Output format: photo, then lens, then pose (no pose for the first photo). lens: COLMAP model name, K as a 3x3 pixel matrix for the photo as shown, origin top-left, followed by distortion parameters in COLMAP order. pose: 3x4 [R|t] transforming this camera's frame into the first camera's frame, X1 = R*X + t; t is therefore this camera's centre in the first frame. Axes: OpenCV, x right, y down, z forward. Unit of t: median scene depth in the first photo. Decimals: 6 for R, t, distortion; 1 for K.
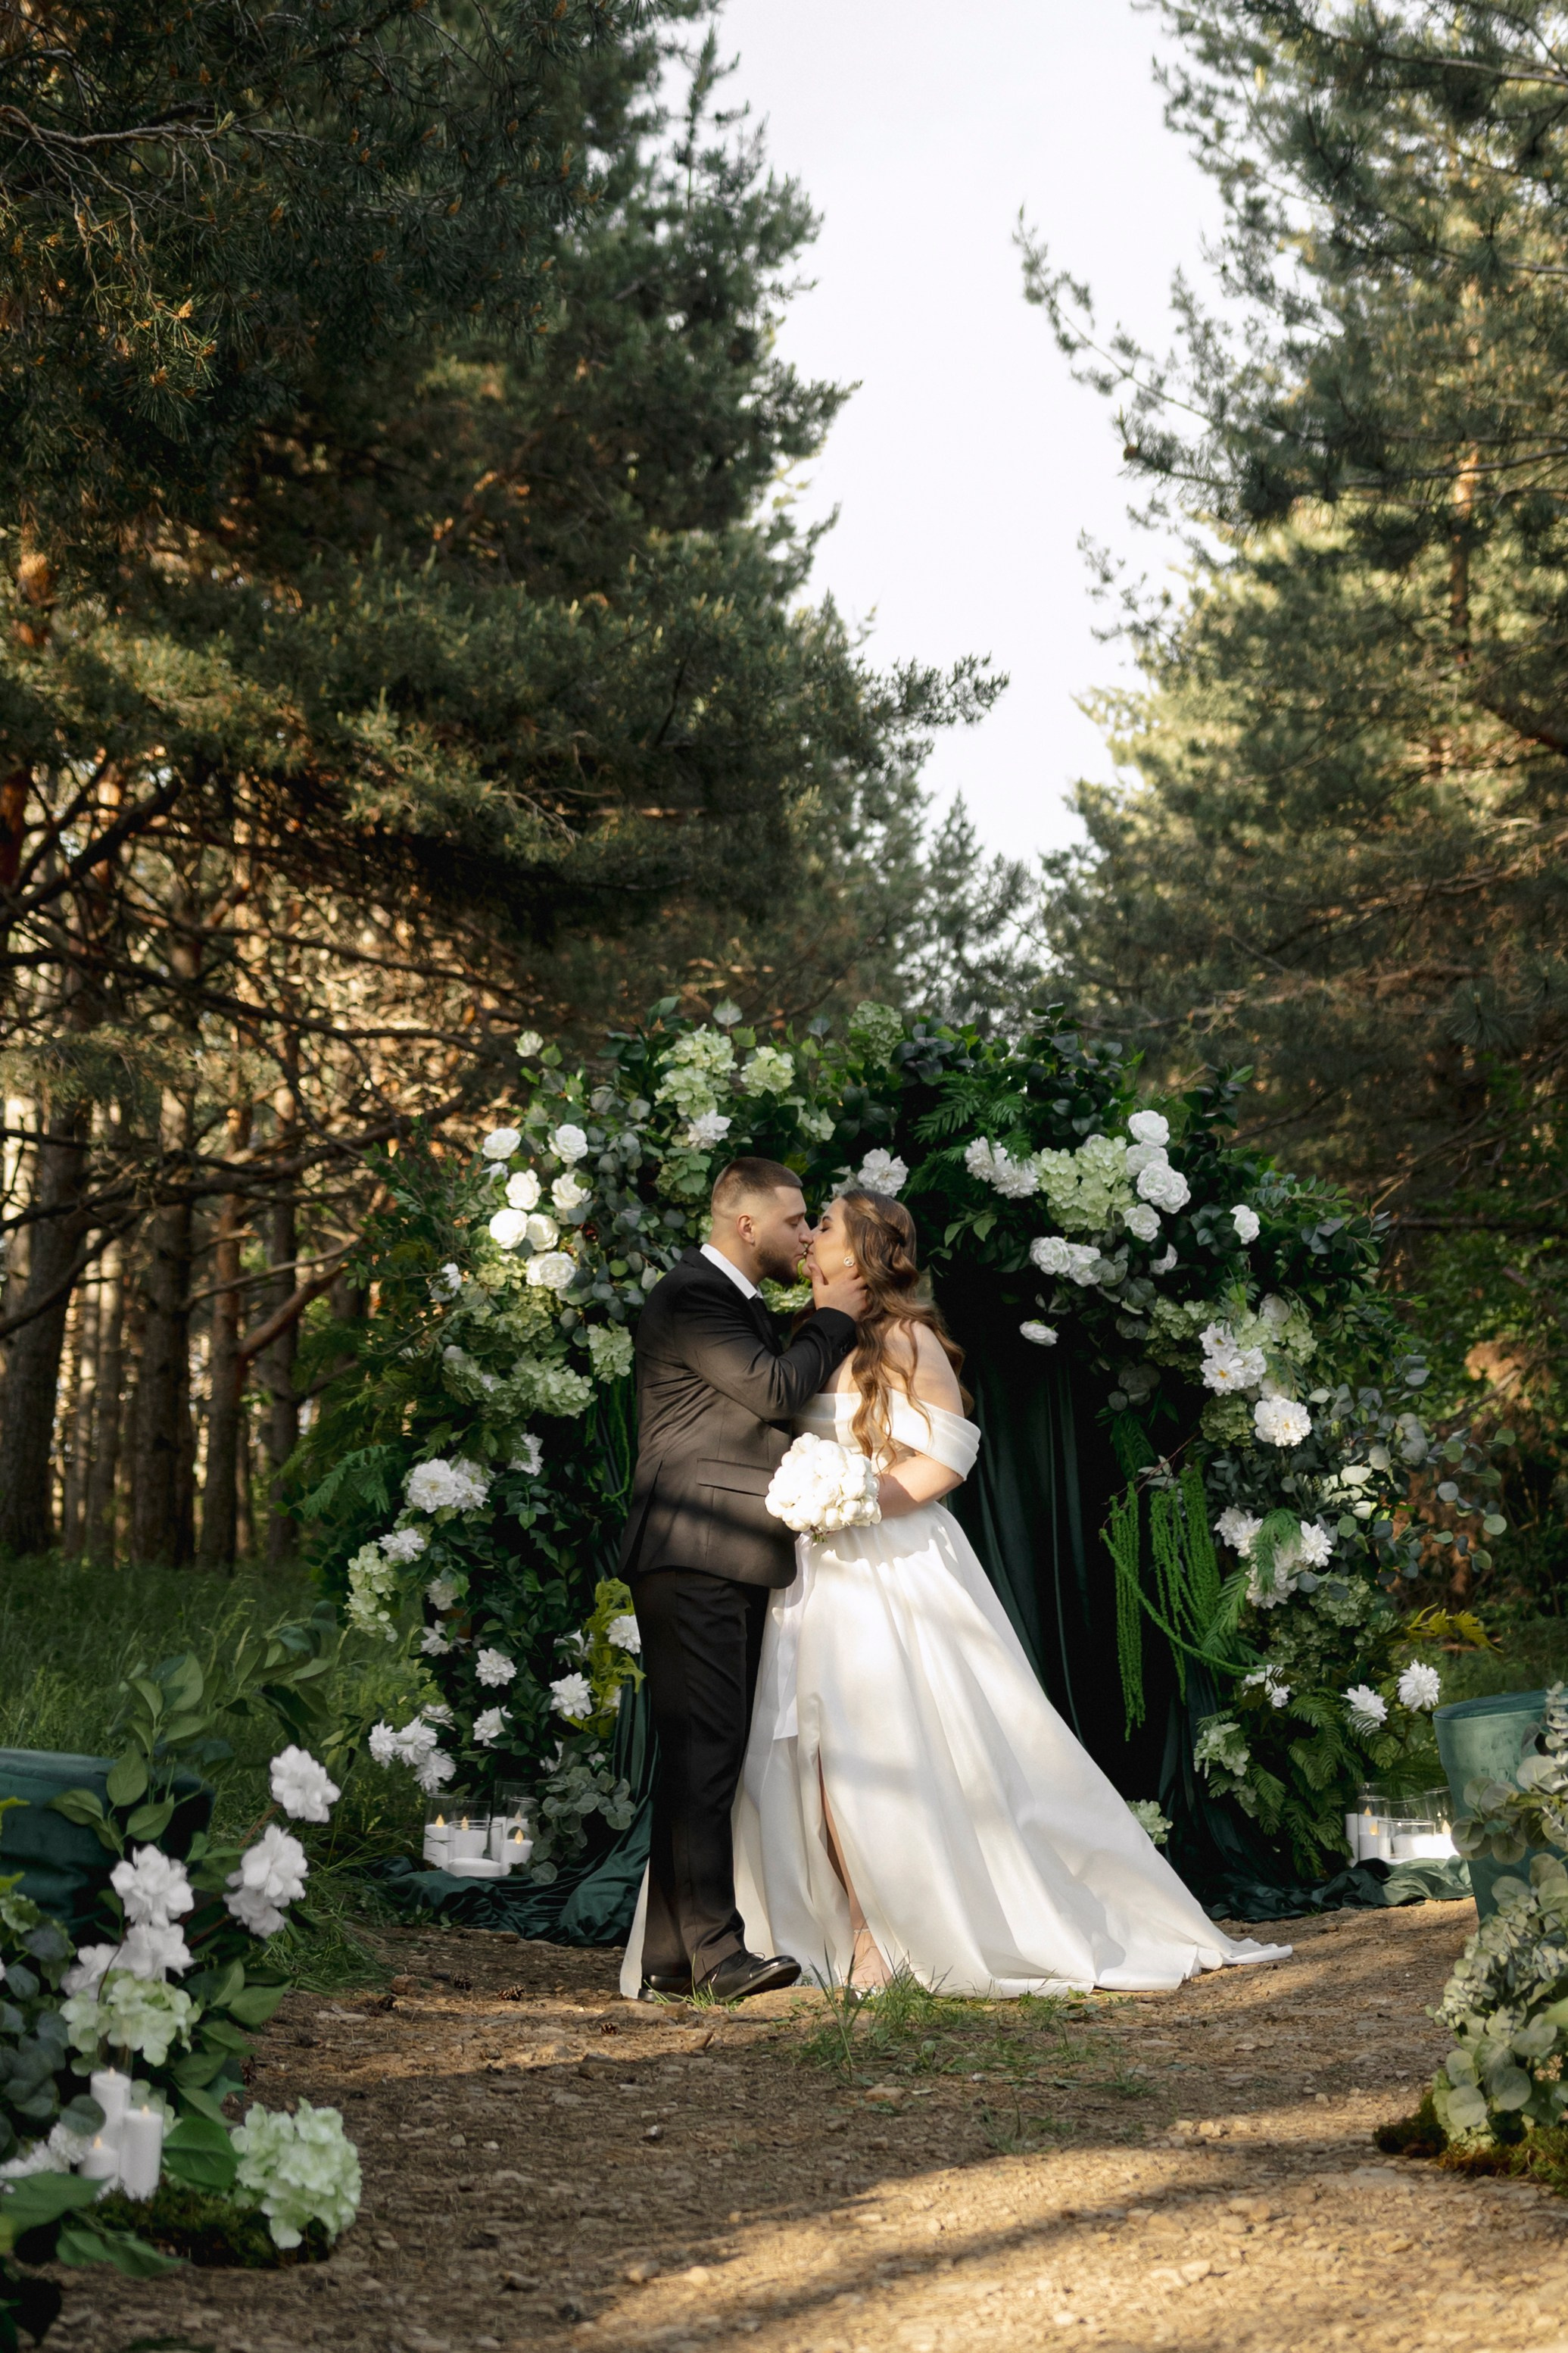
lens RADIAL K [[3589.6, 0, 664.8], [0, 3589.6, 1133.5], [0, 0, 1]] dist [-0.006910, 0.000000]
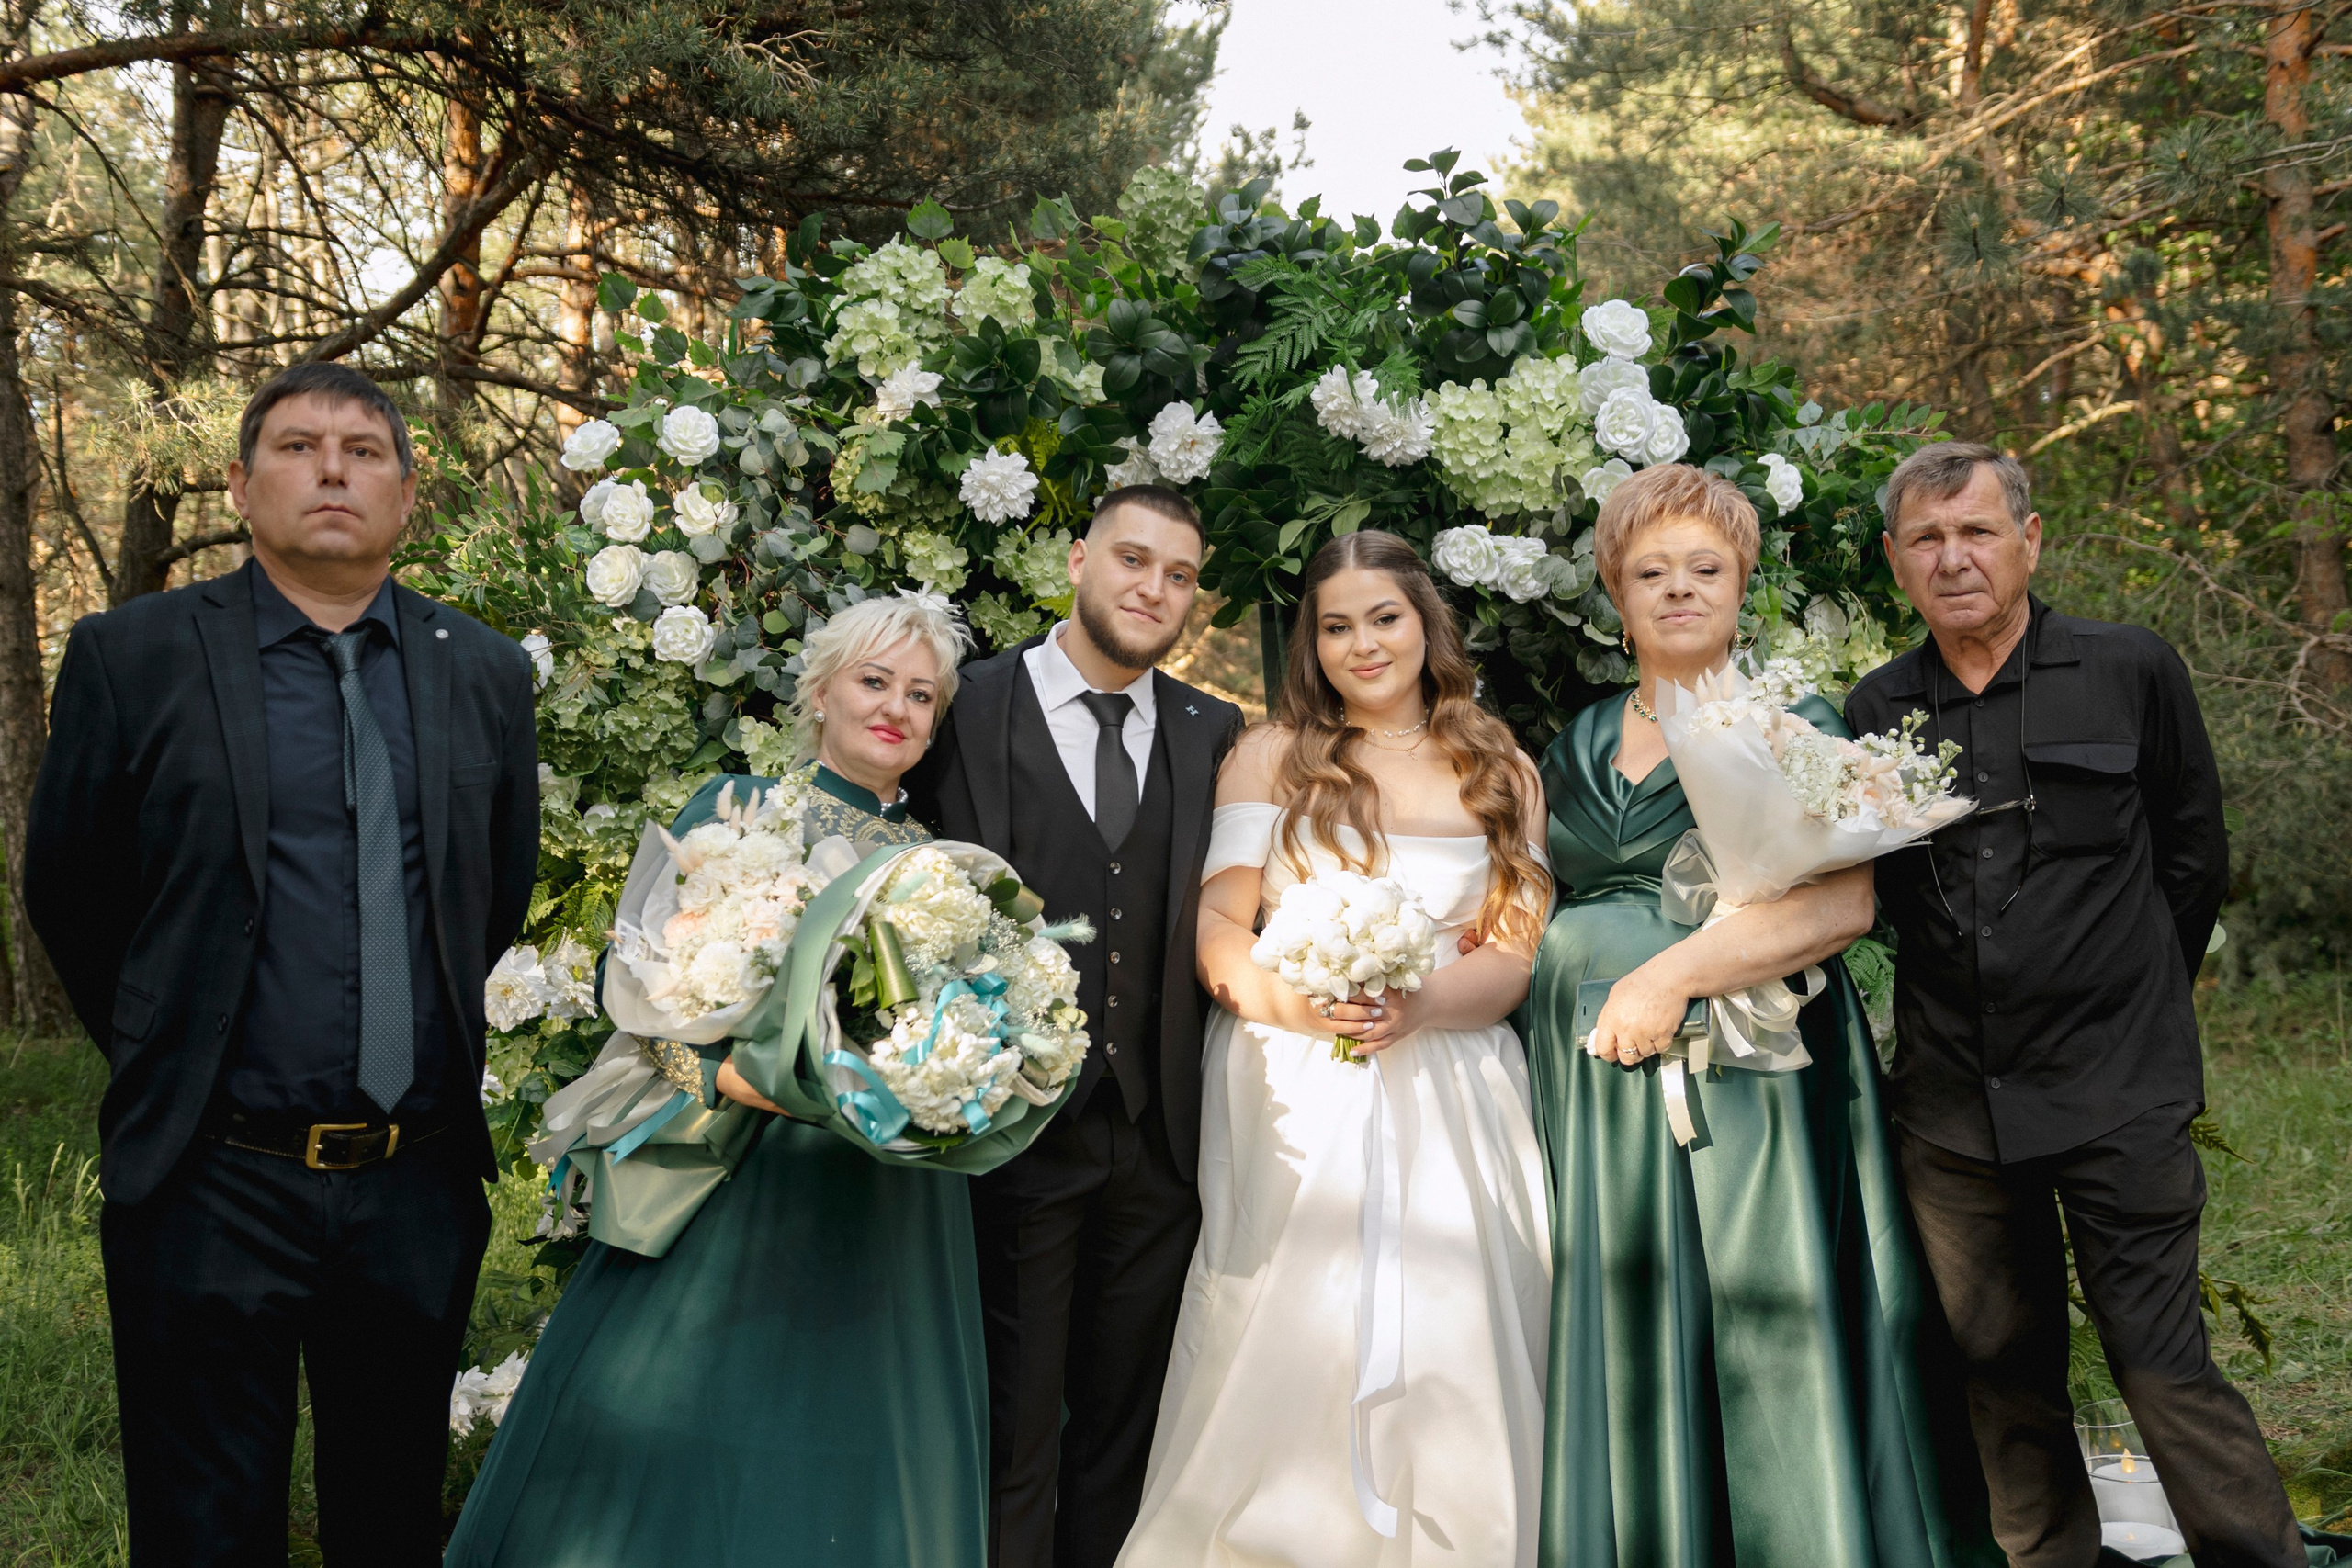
lens RADIAL K [[2335.9, 0, 1180.5], [0, 2335.9, 816.3], [0, 0, 1]] dist [0.035629, 0.000000]
pose [[0.997785, -0.066066, -0.007733, 0.058777], [0.066514, 0.992185, 0.105566, 0.032375], [0.000698, -0.105847, 0.994382, 0.593576]]
